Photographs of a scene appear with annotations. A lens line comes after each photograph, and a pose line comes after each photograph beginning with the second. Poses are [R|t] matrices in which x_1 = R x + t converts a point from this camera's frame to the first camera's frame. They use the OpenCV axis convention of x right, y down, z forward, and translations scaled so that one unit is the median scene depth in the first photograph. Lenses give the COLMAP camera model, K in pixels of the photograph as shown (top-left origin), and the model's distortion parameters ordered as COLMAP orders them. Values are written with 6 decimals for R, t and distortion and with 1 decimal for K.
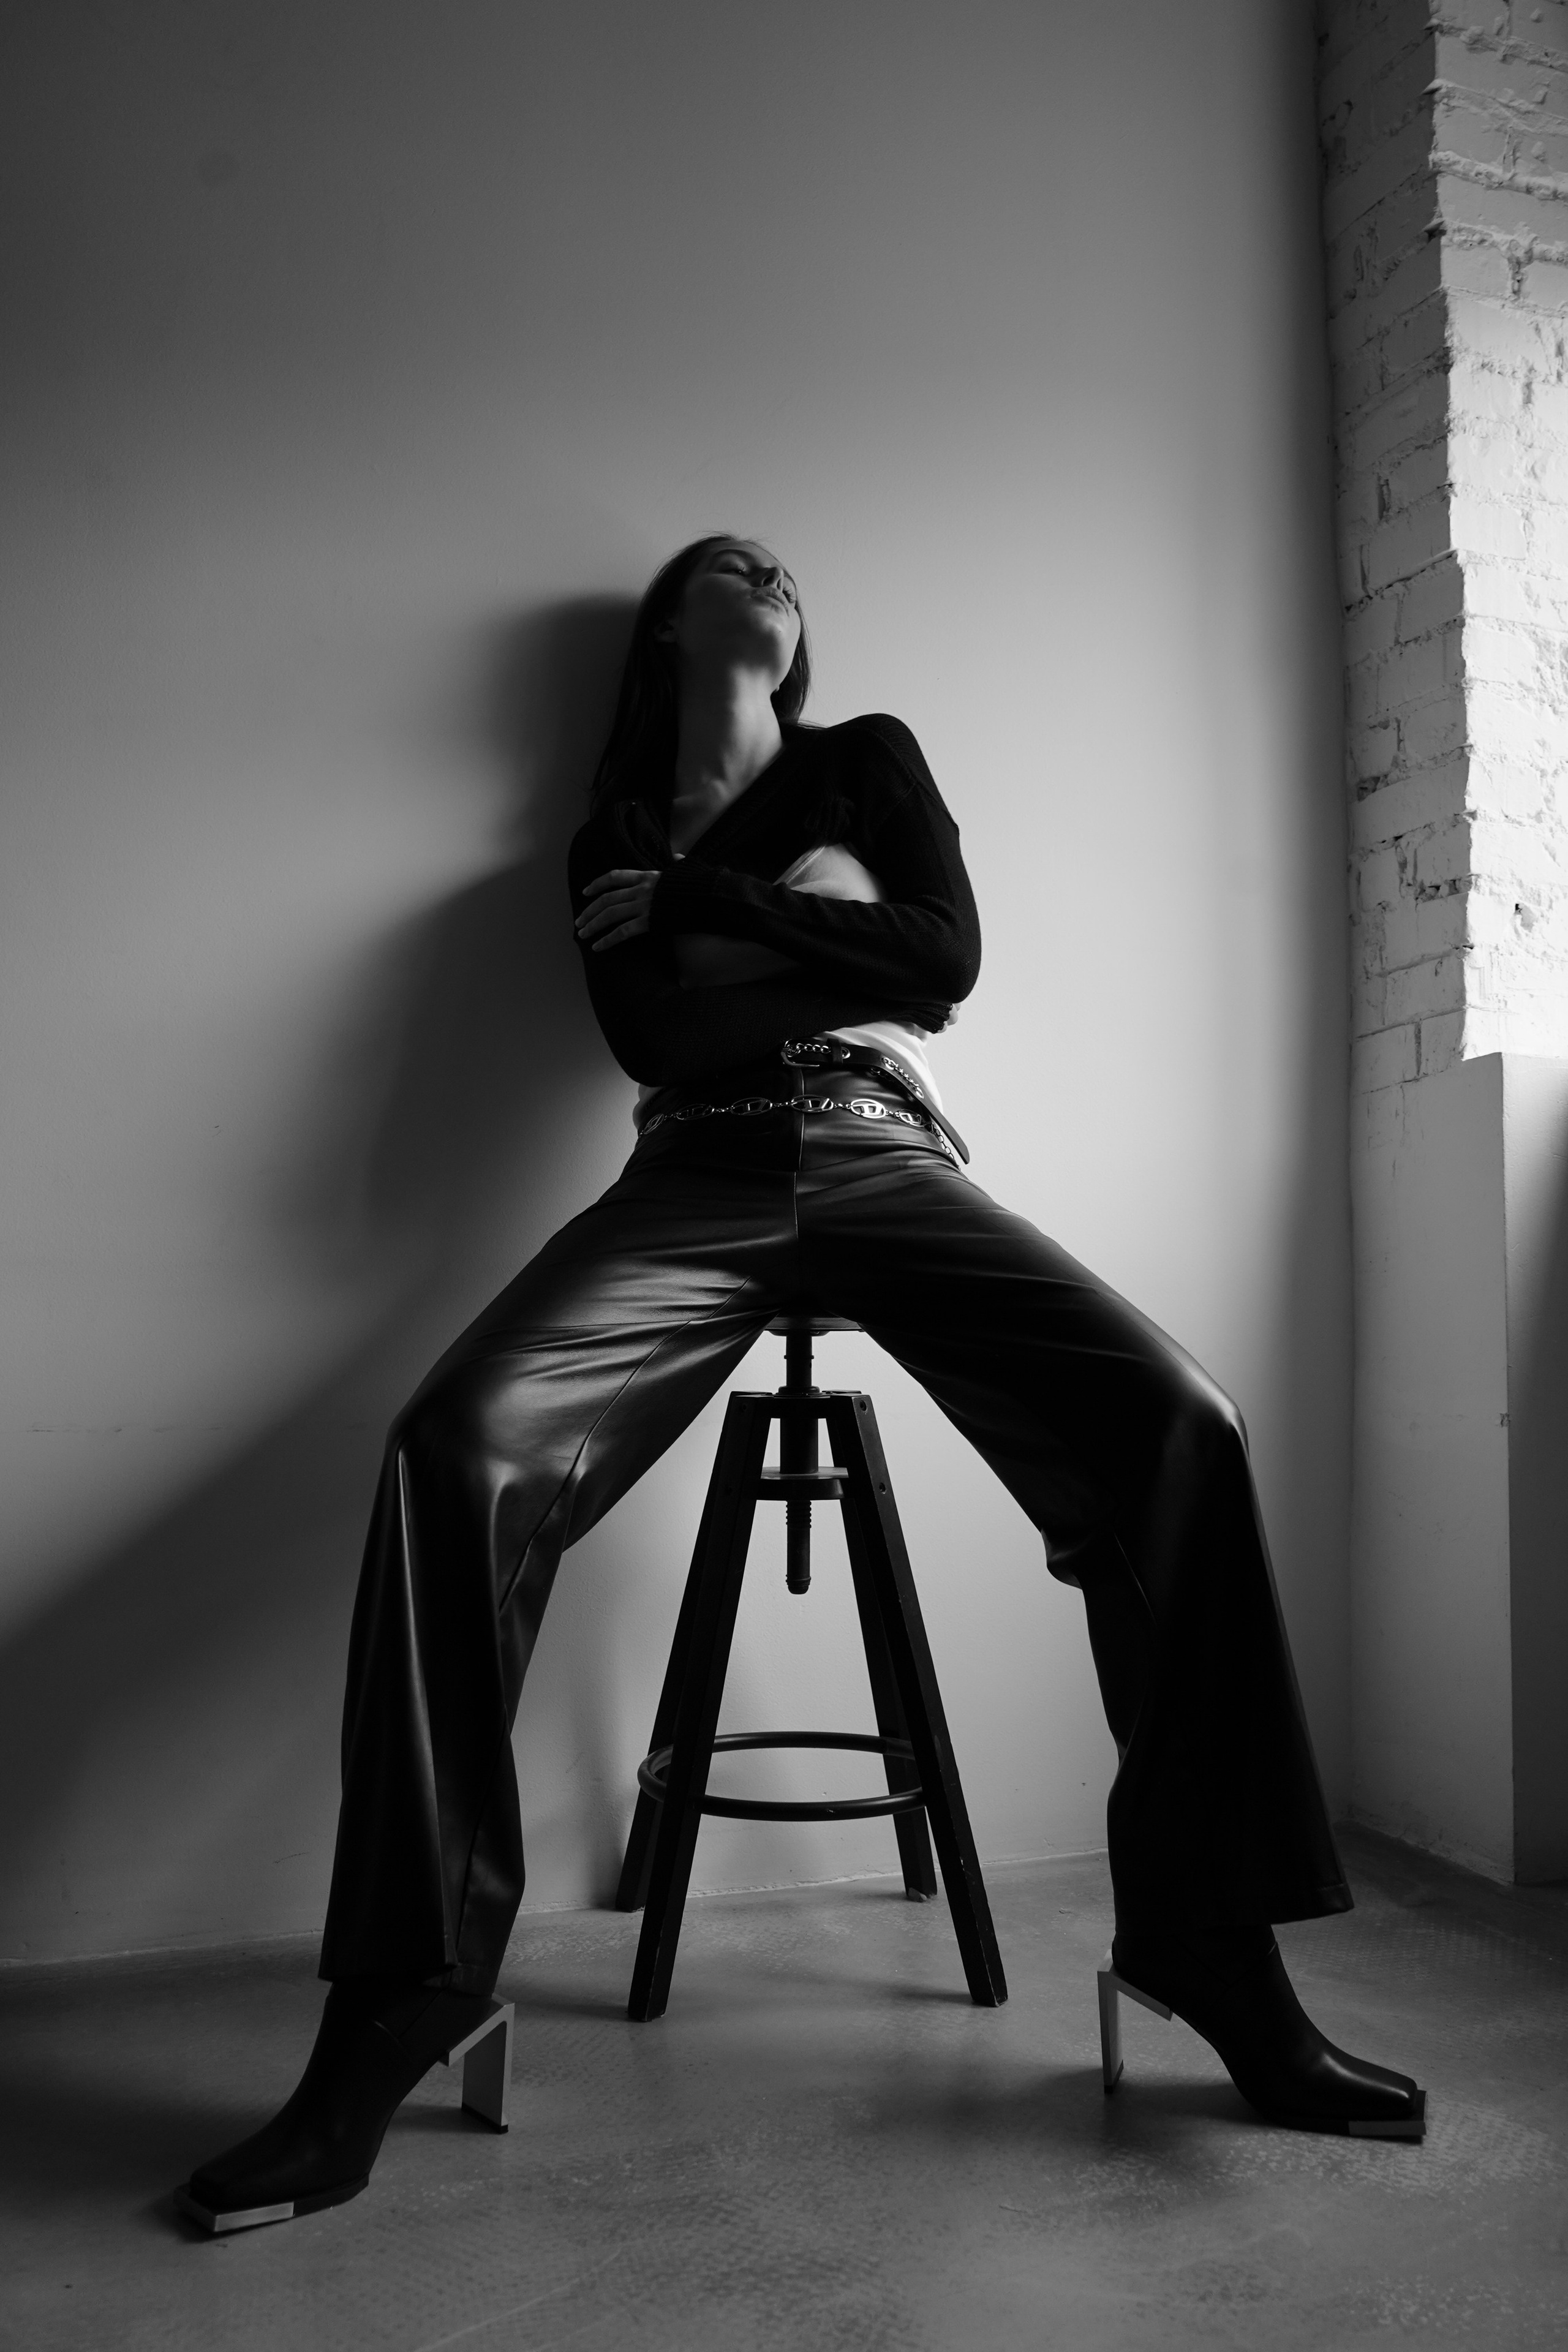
lens RADIAL K [[1888.8, 0, 784.0], [0, 1888.8, 1176.0], [0, 0, 1]] dist [-0.012759, 0.005939]
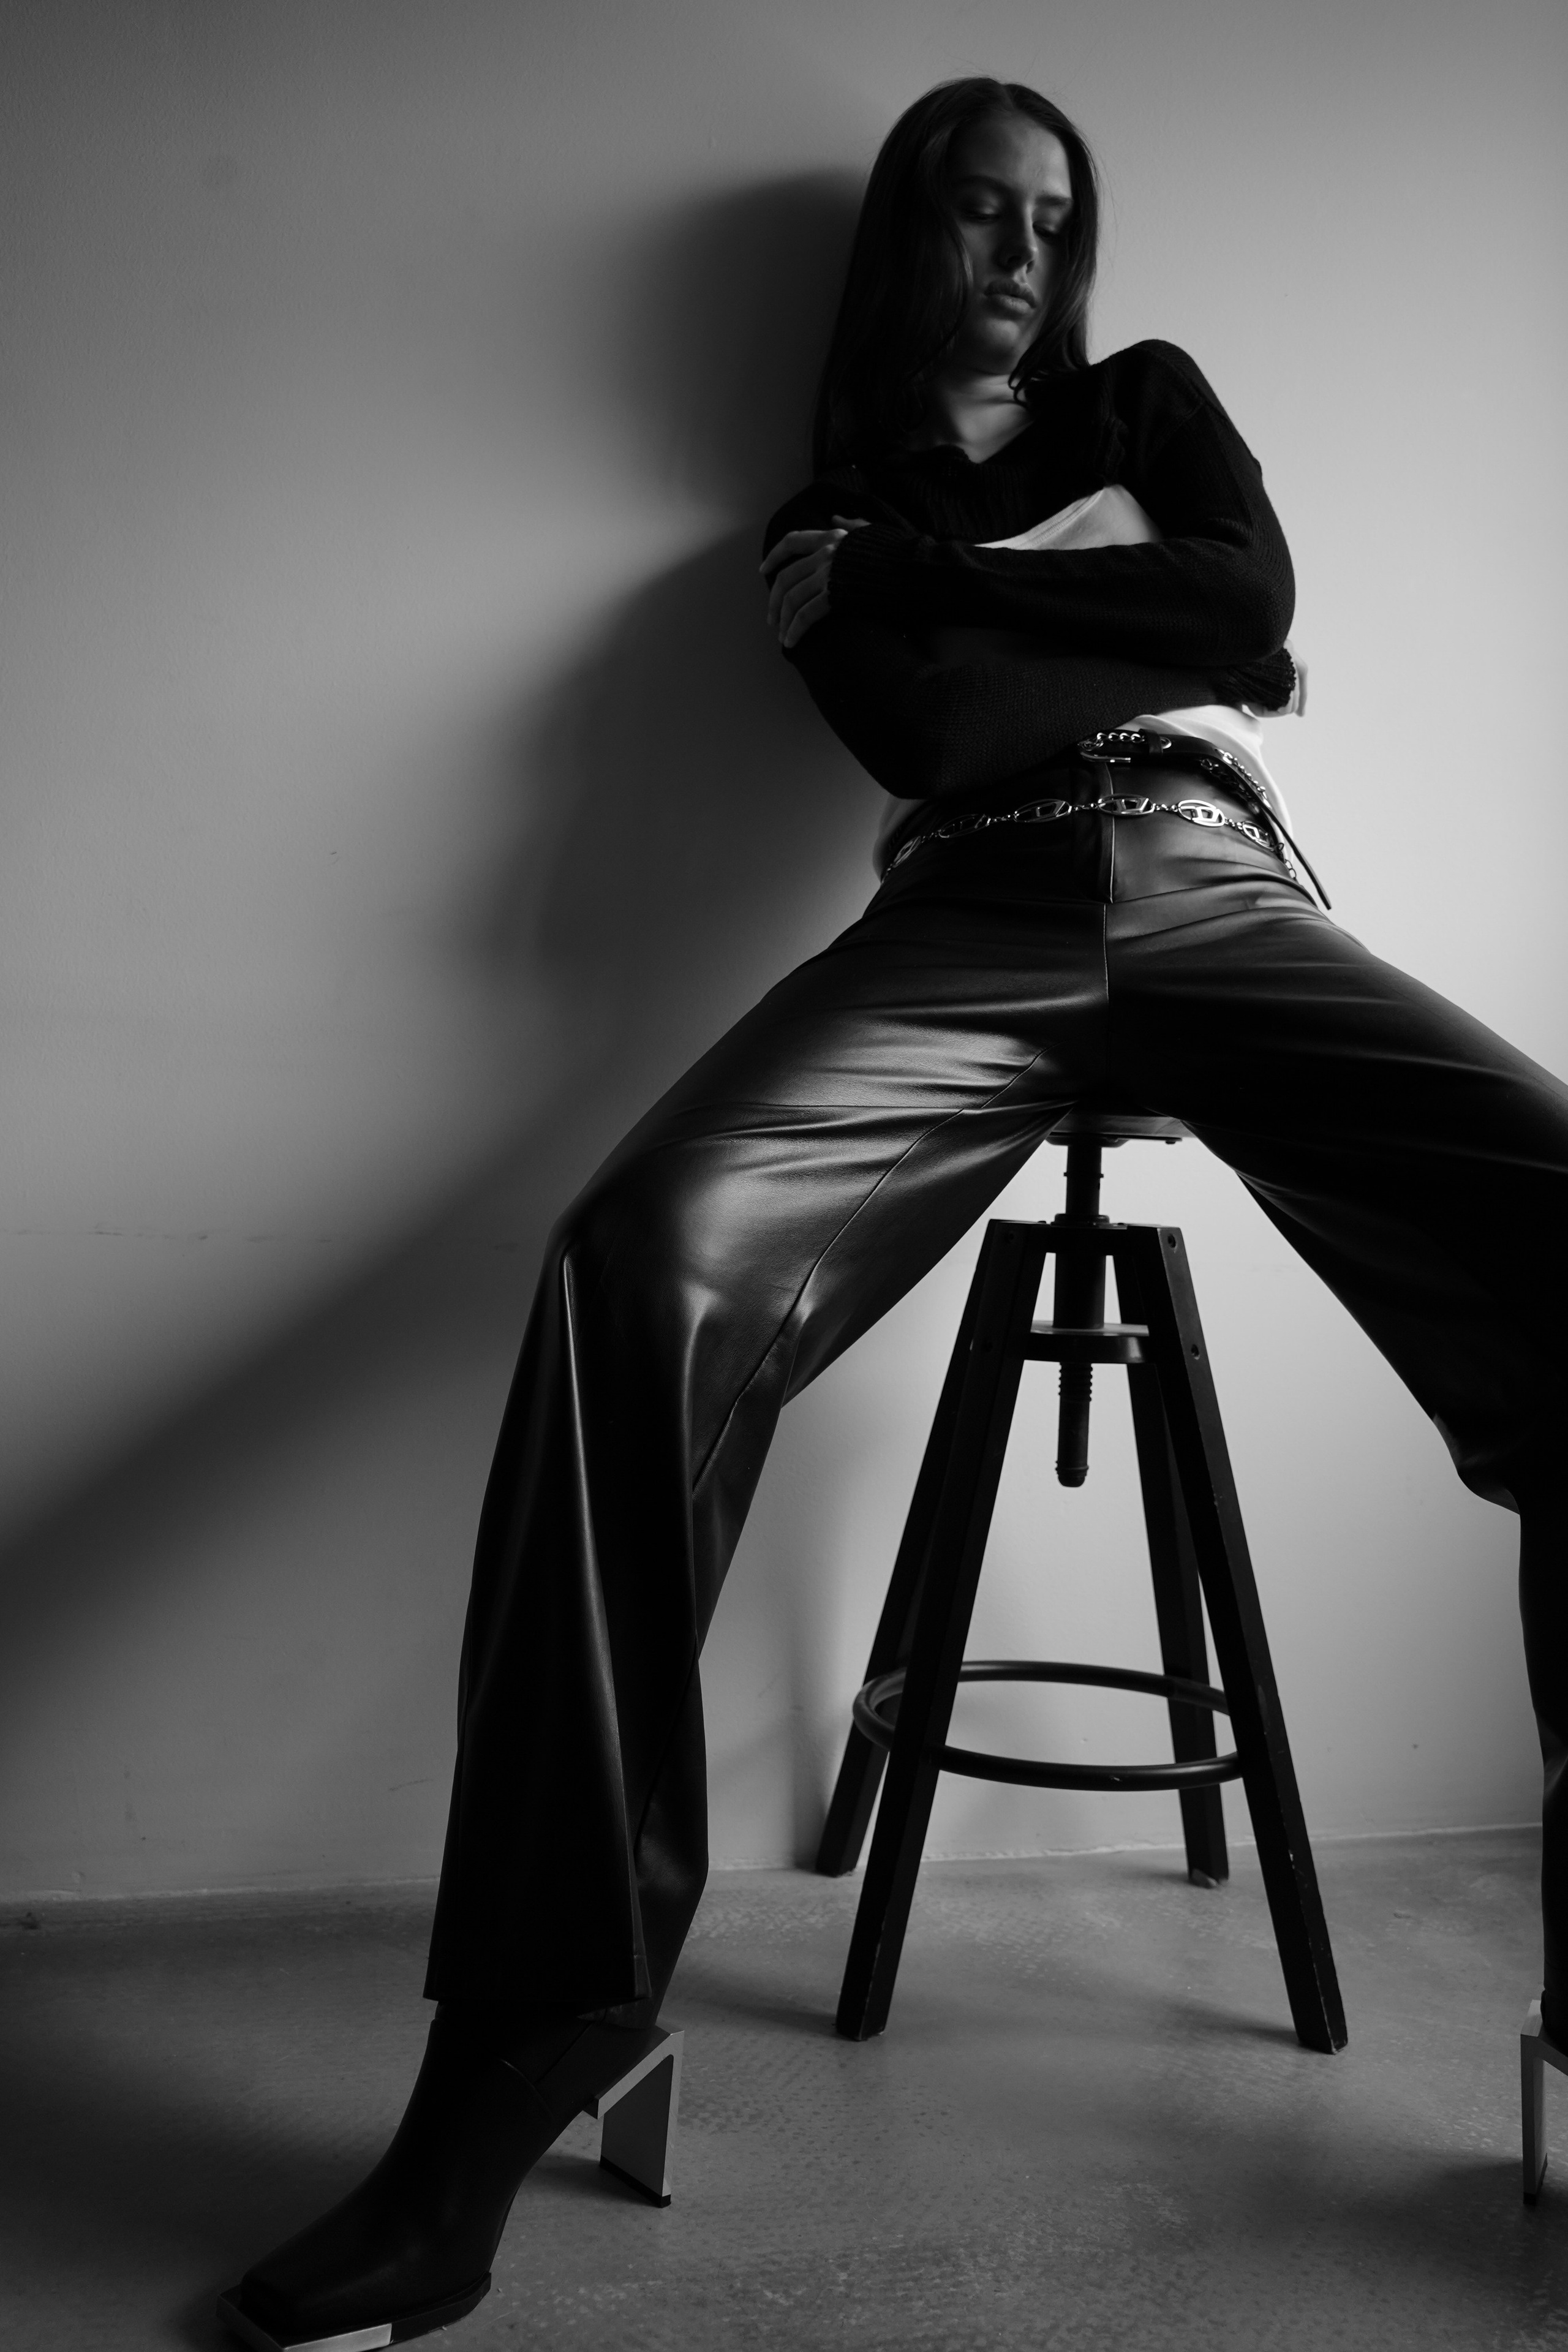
lens RADIAL K [[1981.3, 0, 782.1], [0, 1981.3, 1133.2], [0, 0, 1]] dist [-0.001025, 0.010988]
pose [[0.994922, 0.035342, -0.094235, -0.032583], [-0.030279, 0.998047, 0.054633, 0.033627], [0.095981, -0.051502, 0.994050, 0.174176]]
